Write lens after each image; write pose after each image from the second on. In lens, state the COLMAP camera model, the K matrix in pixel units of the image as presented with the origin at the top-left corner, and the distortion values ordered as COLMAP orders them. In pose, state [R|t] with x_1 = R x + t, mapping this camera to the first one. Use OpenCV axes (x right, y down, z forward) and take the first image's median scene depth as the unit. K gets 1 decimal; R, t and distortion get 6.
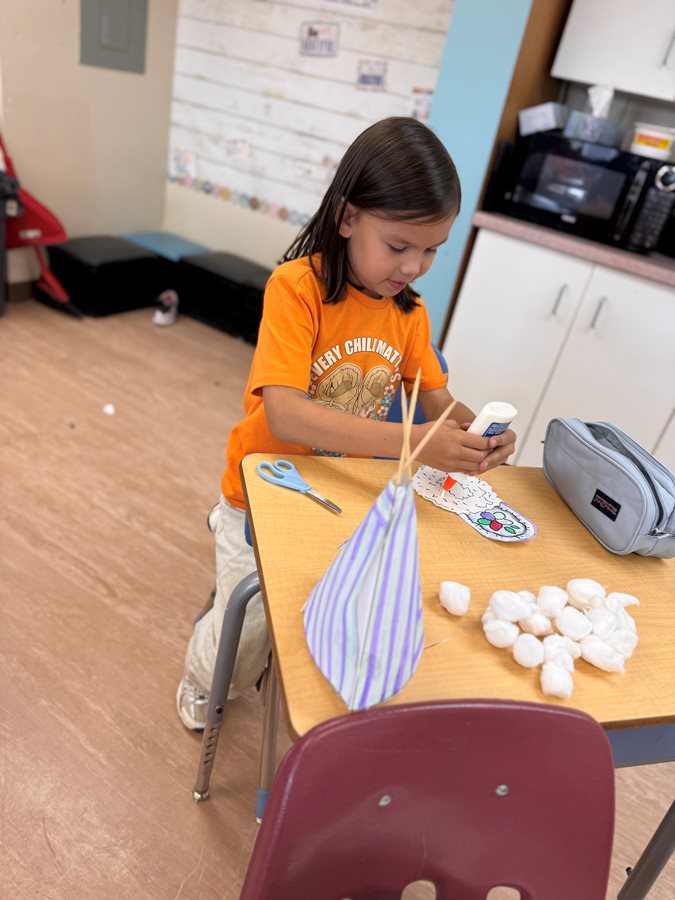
lens RADIAL K [[641.6, 0, 337.5], [0, 641.6, 450.0], [0, 0, 1]] dist [-0.057262, 0.006014]
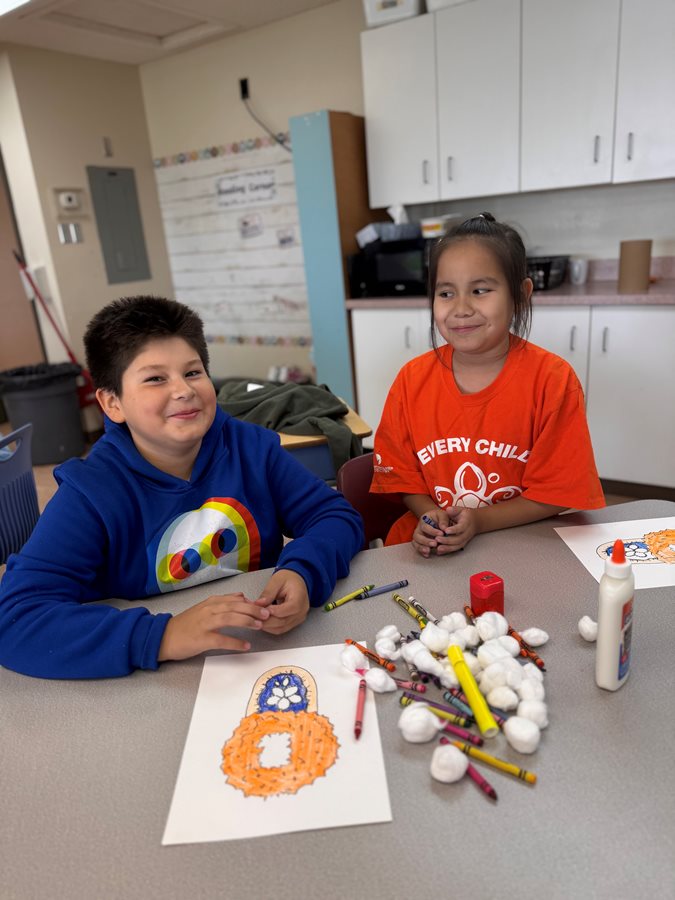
lens RADIAL K [[641.6, 0, 337.5], [0, 641.6, 450.0], [0, 0, 1]] dist [-0.057262, 0.006014]
pose [[0.959242, -0.249912, -0.131907, 0.240749], [0.218186, 0.951635, -0.216301, 0.237891], [0.179584, 0.178704, 0.967375, -0.353284]]
